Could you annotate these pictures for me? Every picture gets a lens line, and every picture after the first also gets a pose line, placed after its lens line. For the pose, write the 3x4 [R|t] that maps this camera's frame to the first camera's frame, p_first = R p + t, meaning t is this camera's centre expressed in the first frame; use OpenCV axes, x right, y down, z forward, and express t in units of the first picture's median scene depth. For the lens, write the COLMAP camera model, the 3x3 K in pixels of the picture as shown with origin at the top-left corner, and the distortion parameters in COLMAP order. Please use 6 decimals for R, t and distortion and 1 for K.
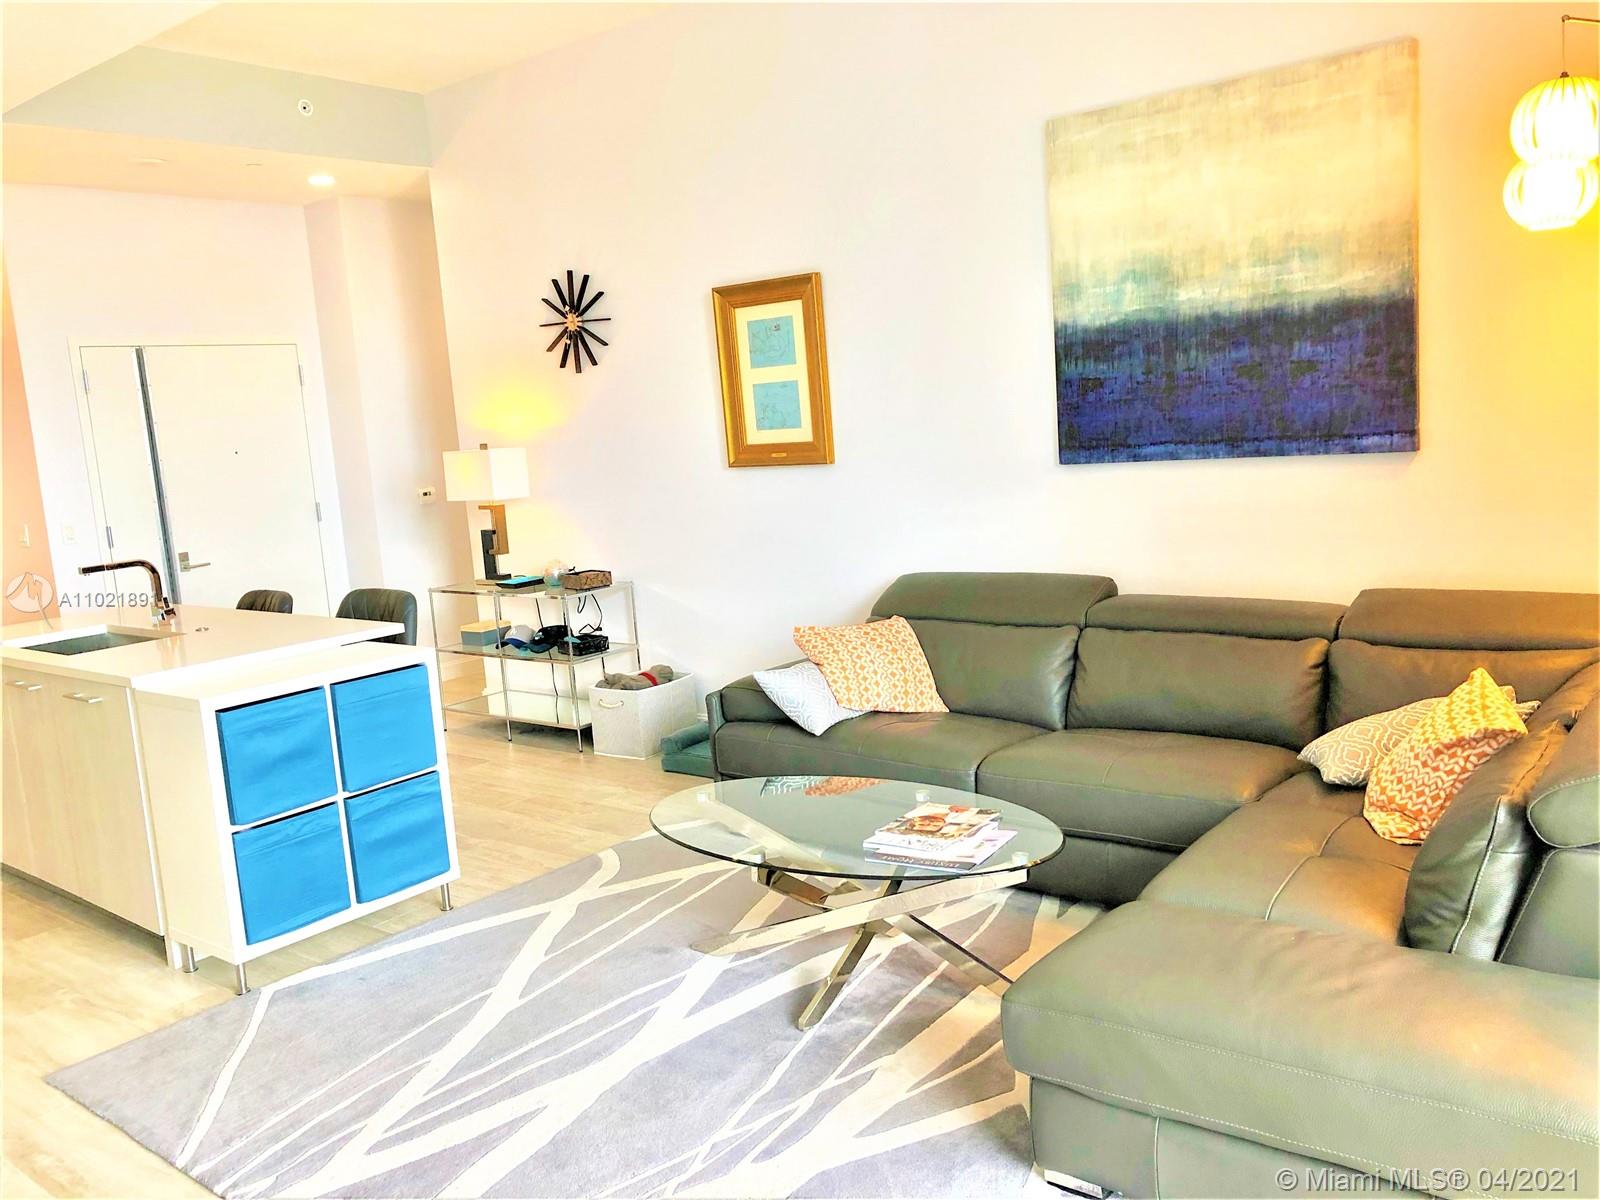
lens RADIAL K [[1301.9, 0, 805.0], [0, 1301.9, 596.1], [0, 0, 1]] dist [0.062094, -0.053875]
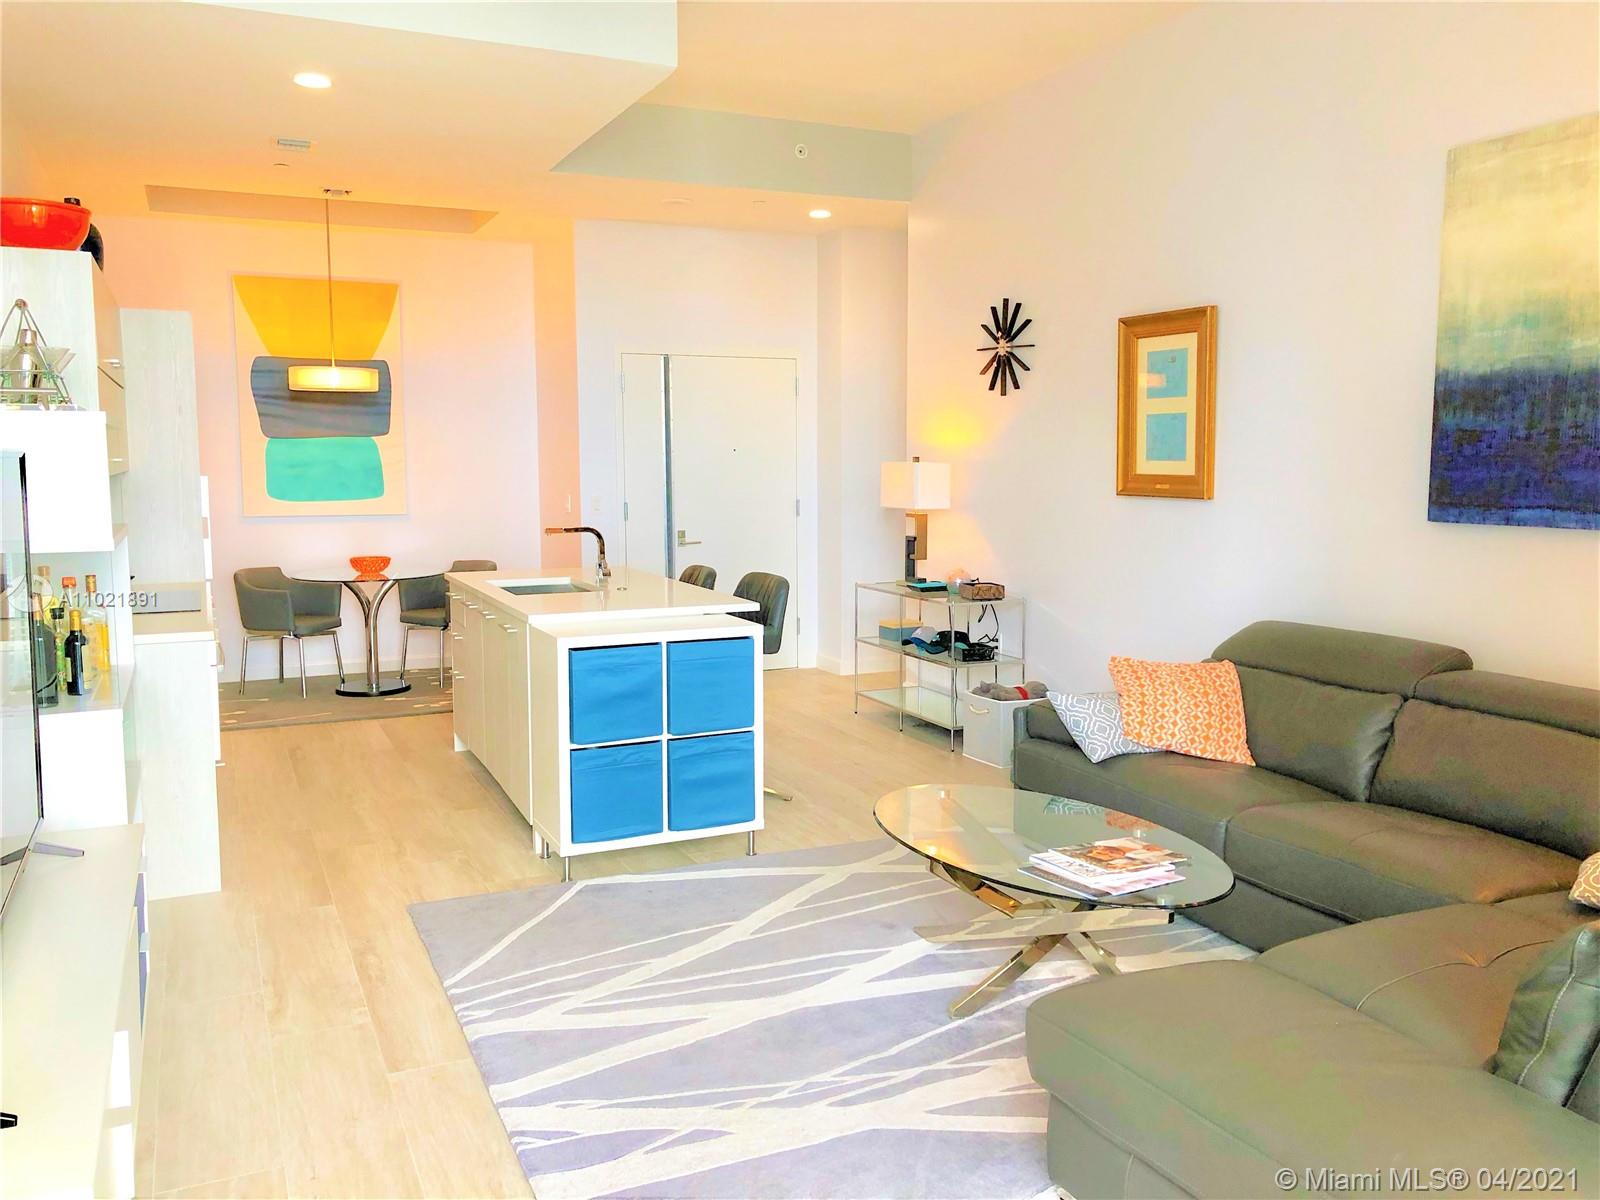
lens RADIAL K [[1301.9, 0, 812.7], [0, 1301.9, 603.4], [0, 0, 1]] dist [0.062094, -0.053875]
pose [[0.900724, 0.122995, -0.416617, 0.213353], [-0.127342, 0.991705, 0.017461, -0.004929], [0.415308, 0.037325, 0.908915, -0.018517]]
